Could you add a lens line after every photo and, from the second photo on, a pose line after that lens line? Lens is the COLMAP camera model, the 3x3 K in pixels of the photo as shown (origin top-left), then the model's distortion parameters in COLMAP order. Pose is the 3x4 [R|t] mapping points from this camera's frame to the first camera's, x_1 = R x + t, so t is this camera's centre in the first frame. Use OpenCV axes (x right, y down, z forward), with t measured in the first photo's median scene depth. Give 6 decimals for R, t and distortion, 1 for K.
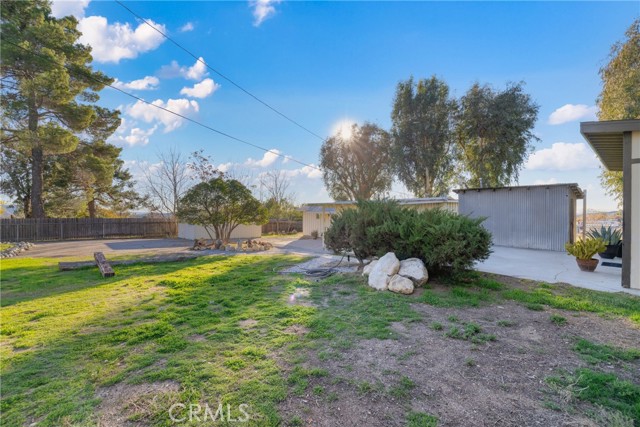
lens RADIAL K [[275.6, 0, 320.8], [0, 275.6, 209.4], [0, 0, 1]] dist [0.000845, 0.000078]
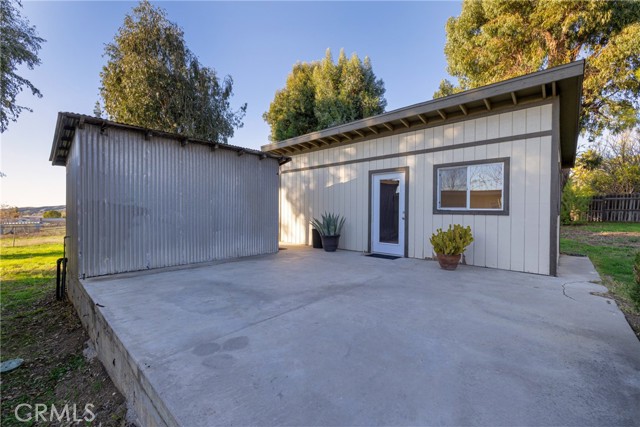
lens RADIAL K [[265.1, 0, 324.1], [0, 265.1, 214.0], [0, 0, 1]] dist [-0.000732, -0.000397]
pose [[-0.125667, -0.018748, 0.991895, 0.093534], [-0.007689, 0.999810, 0.017924, 0.020353], [-0.992043, -0.005374, -0.125787, 0.458568]]
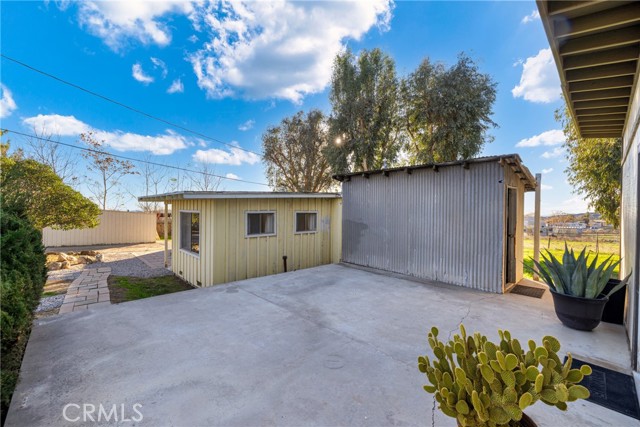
lens RADIAL K [[268.7, 0, 321.0], [0, 268.7, 210.7], [0, 0, 1]] dist [0.000937, 0.000330]
pose [[0.998798, 0.008944, 0.048186, 0.258993], [-0.009138, 0.999951, 0.003803, 0.002545], [-0.048150, -0.004238, 0.998831, 0.251379]]
